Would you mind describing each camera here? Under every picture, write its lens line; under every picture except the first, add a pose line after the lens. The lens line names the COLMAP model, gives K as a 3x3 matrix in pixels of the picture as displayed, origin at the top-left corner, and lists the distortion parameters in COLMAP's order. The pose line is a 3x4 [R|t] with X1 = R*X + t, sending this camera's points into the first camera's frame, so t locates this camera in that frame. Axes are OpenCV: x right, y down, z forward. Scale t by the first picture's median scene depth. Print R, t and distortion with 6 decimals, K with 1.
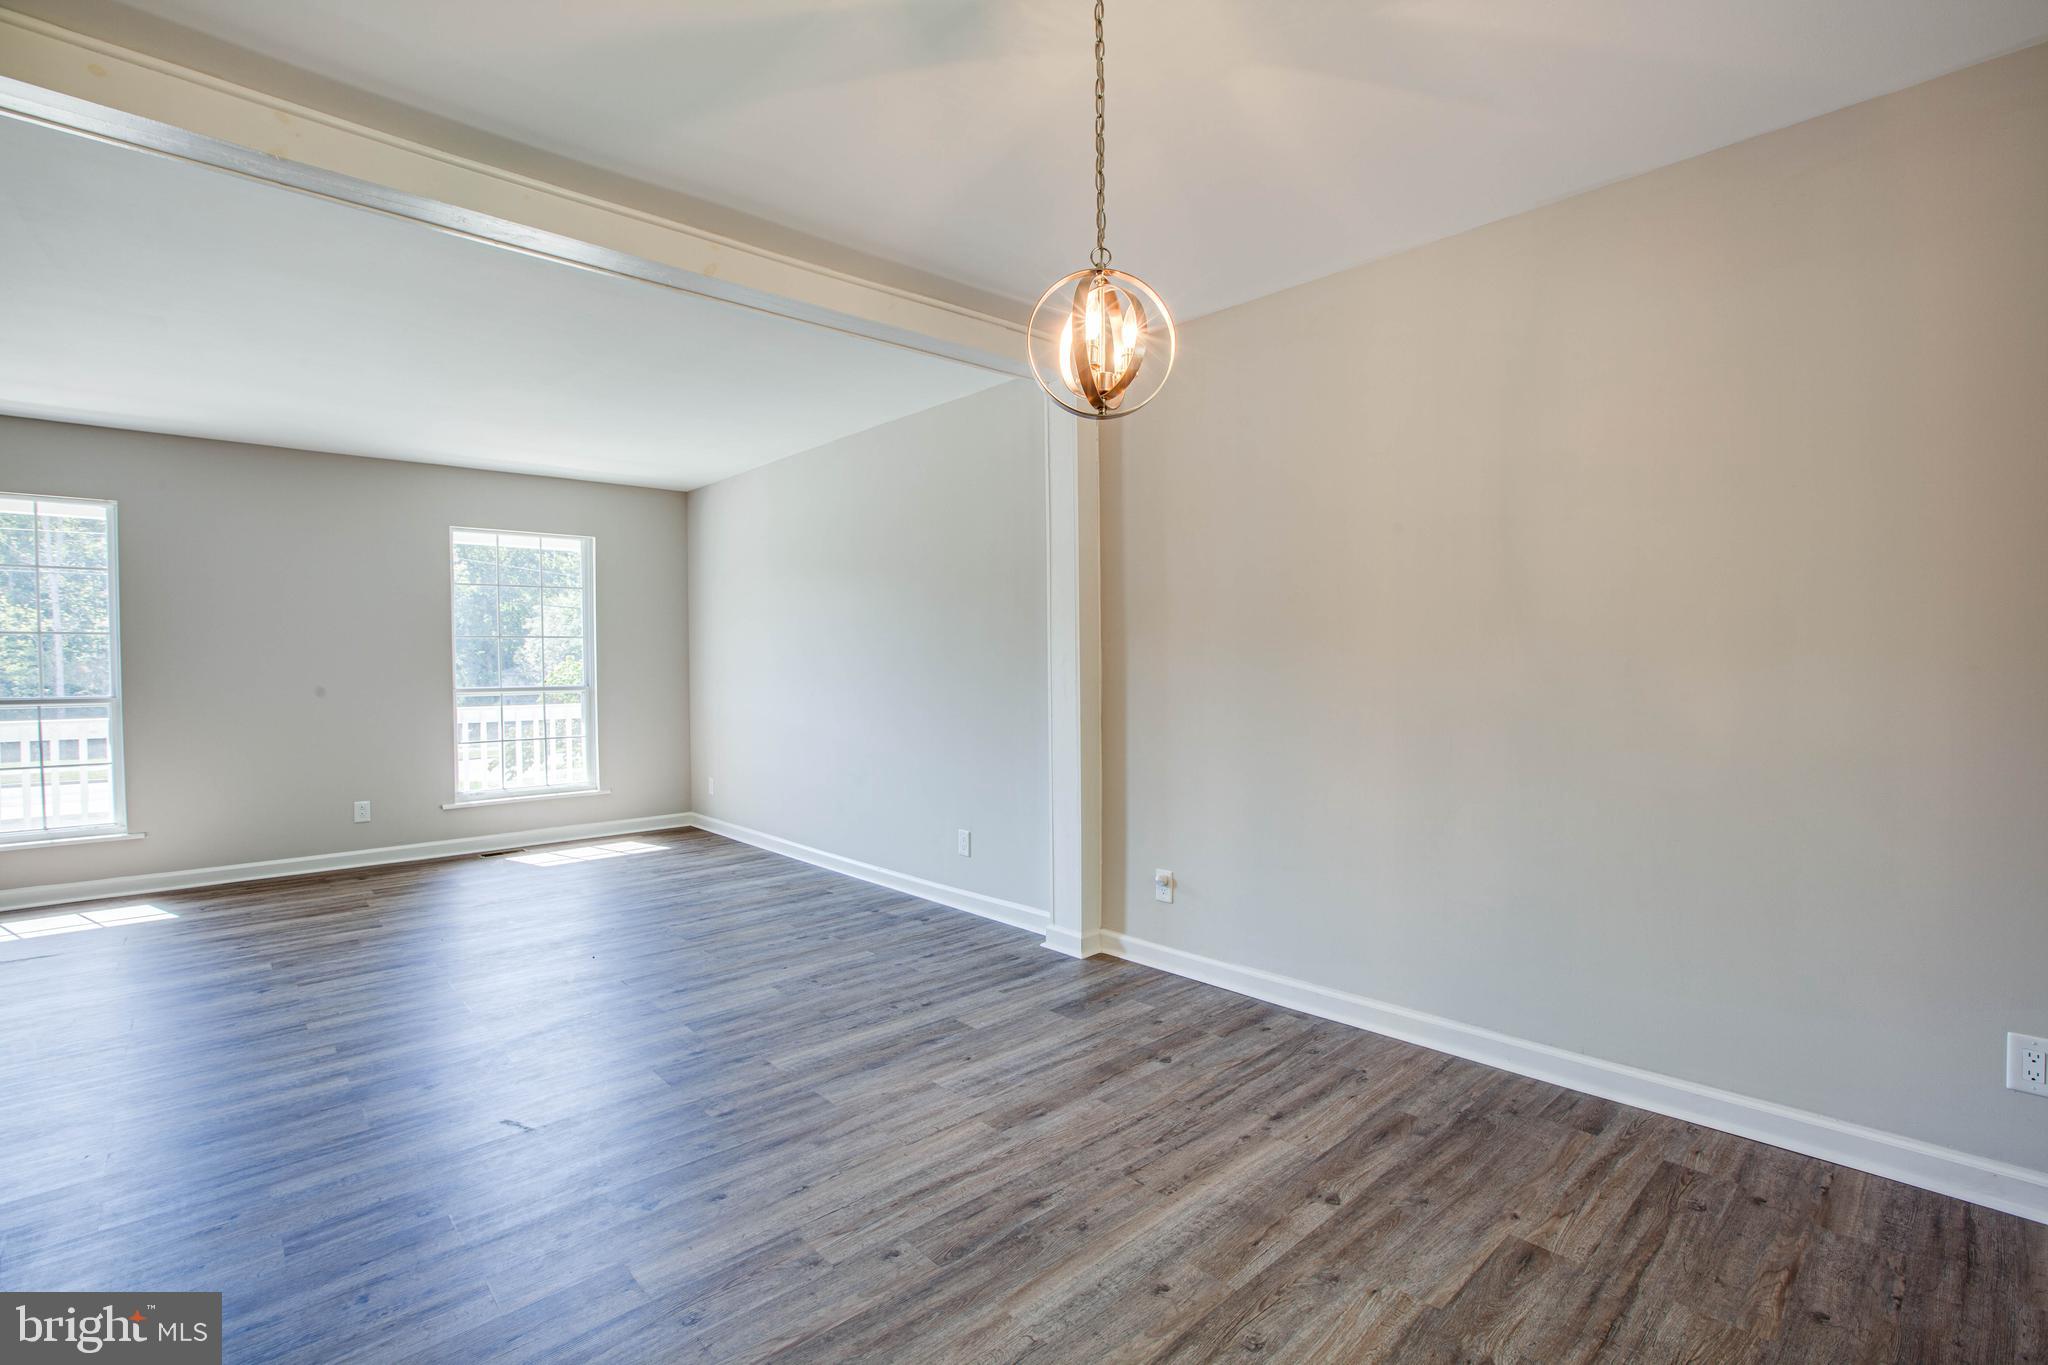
lens RADIAL K [[945.1, 0, 1040.8], [0, 945.1, 688.1], [0, 0, 1]] dist [-0.039982, 0.011913]
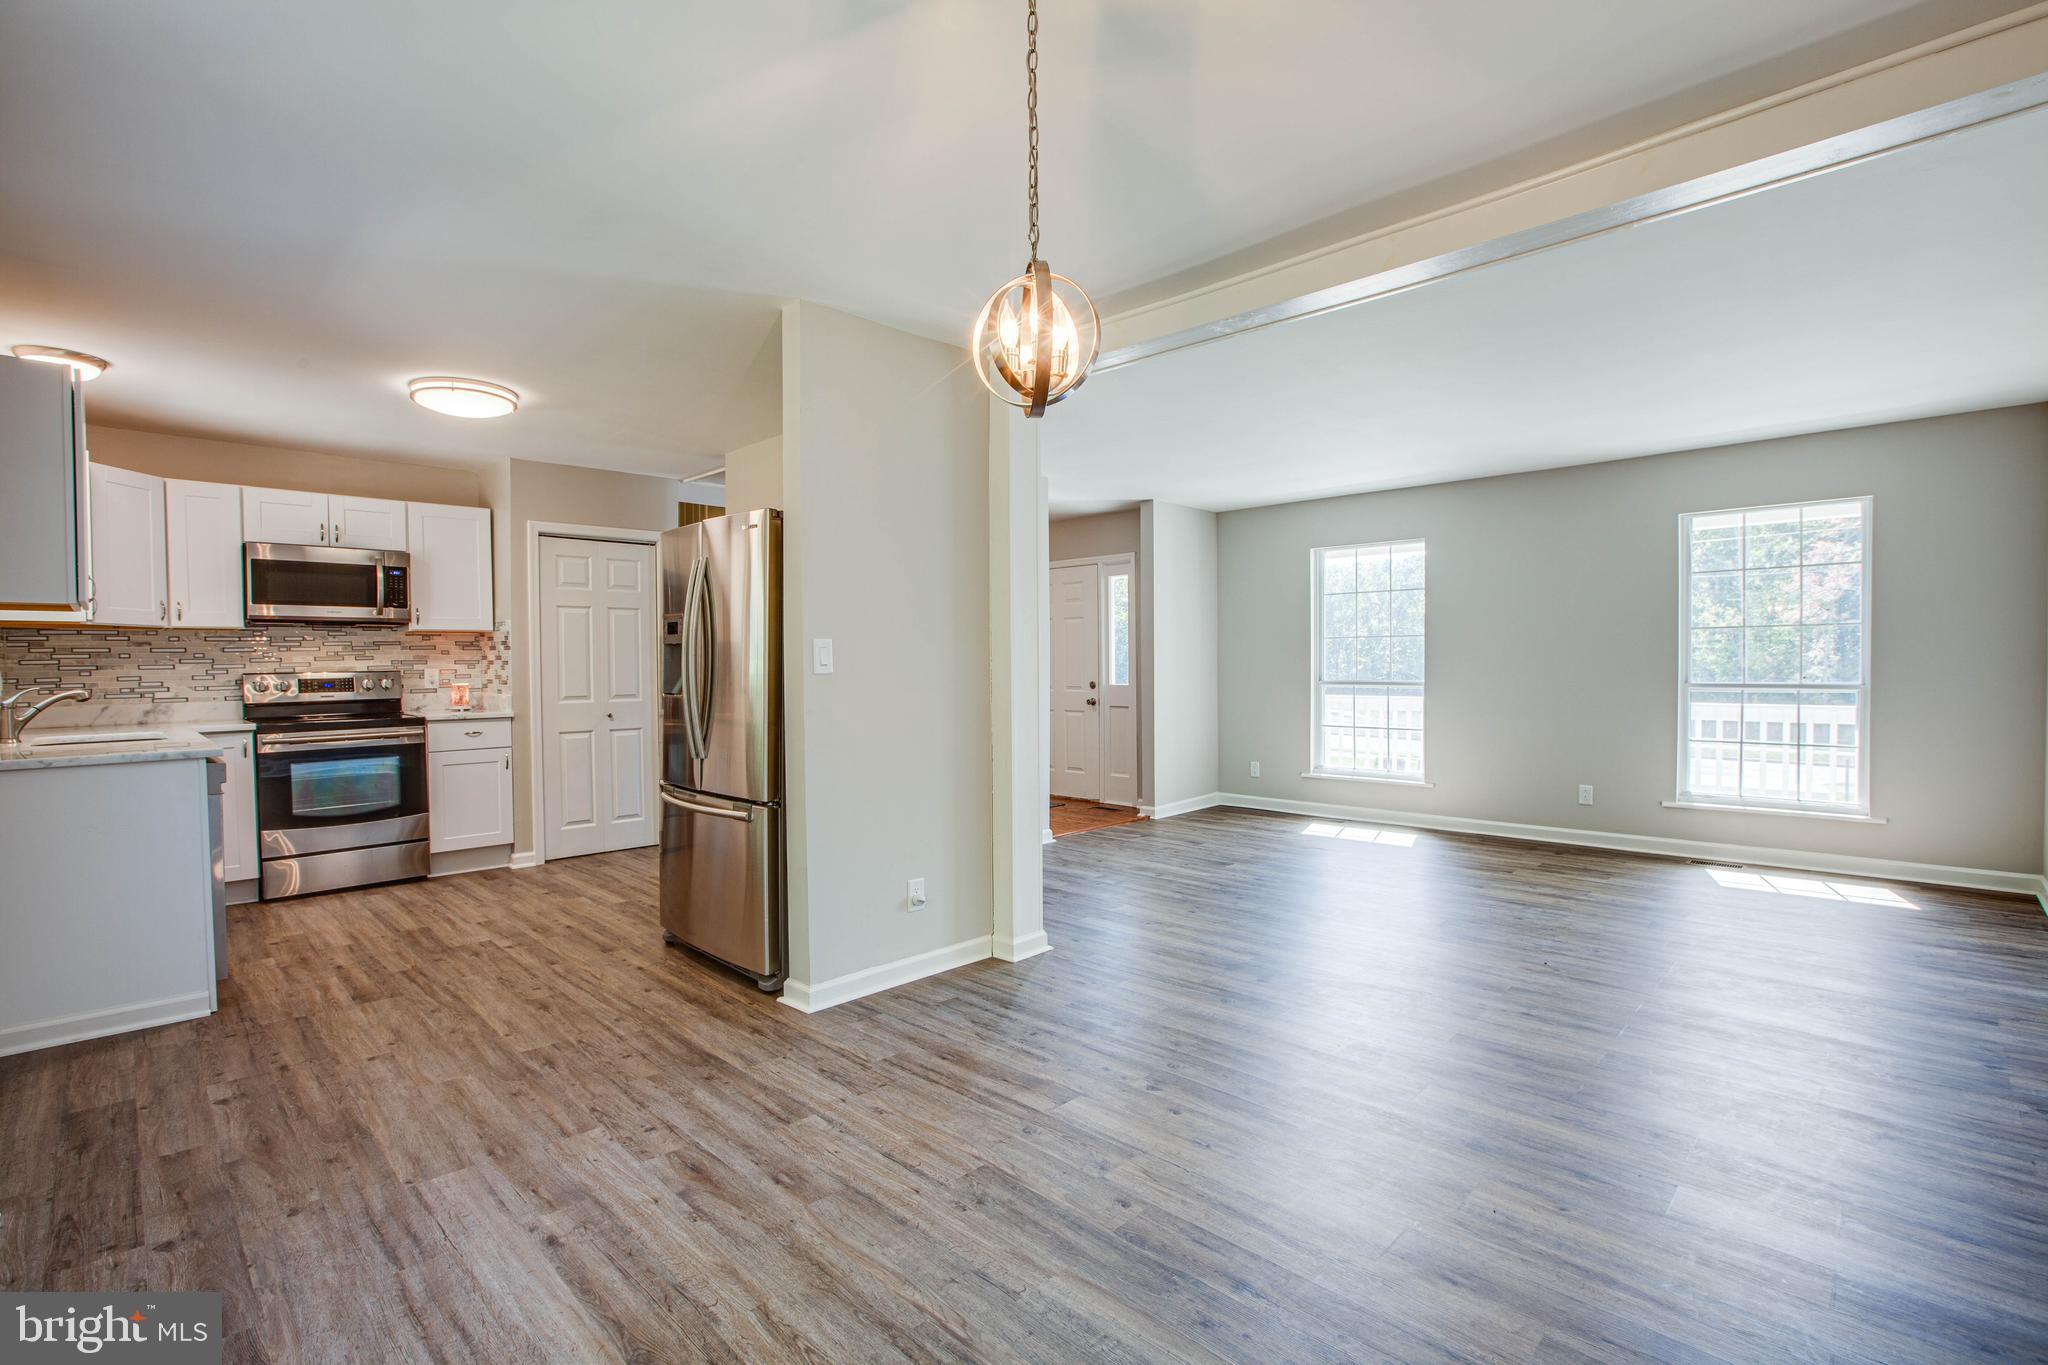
lens RADIAL K [[945.1, 0, 1006.8], [0, 945.1, 688.5], [0, 0, 1]] dist [-0.039982, 0.011913]
pose [[0.031803, 0.033038, -0.998948, 0.880266], [-0.021224, 0.999250, 0.032373, -0.028467], [0.999269, 0.020172, 0.032481, 0.785407]]
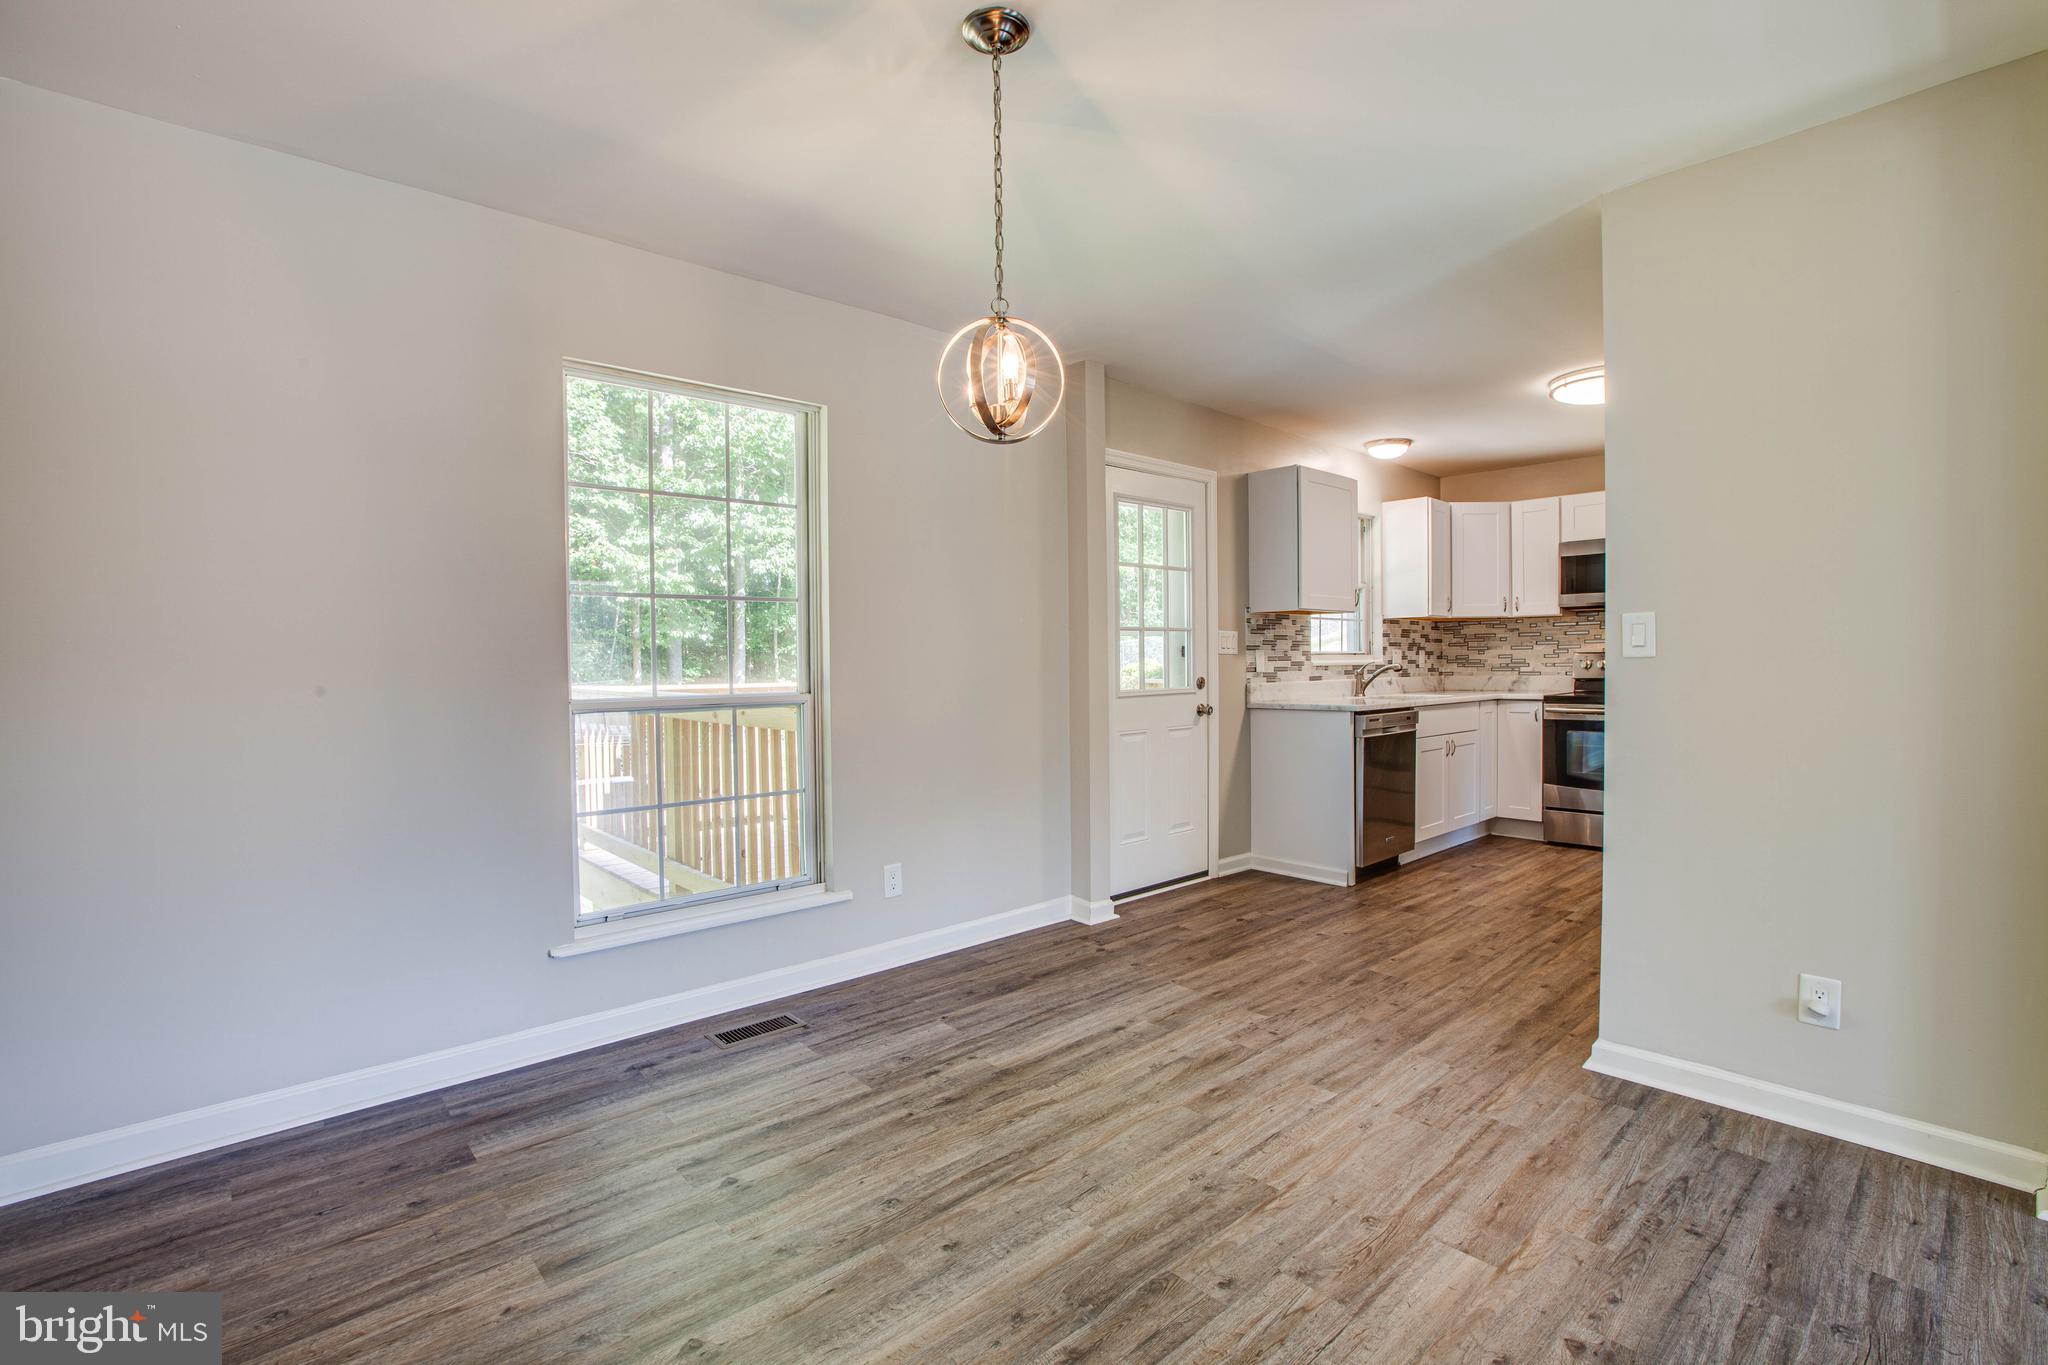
lens RADIAL K [[945.1, 0, 1037.1], [0, 945.1, 673.1], [0, 0, 1]] dist [-0.039982, 0.011913]
pose [[-0.999828, 0.014847, 0.011095, 0.009047], [0.015348, 0.998799, 0.046528, -0.046203], [-0.010391, 0.046690, -0.998855, 1.835261]]
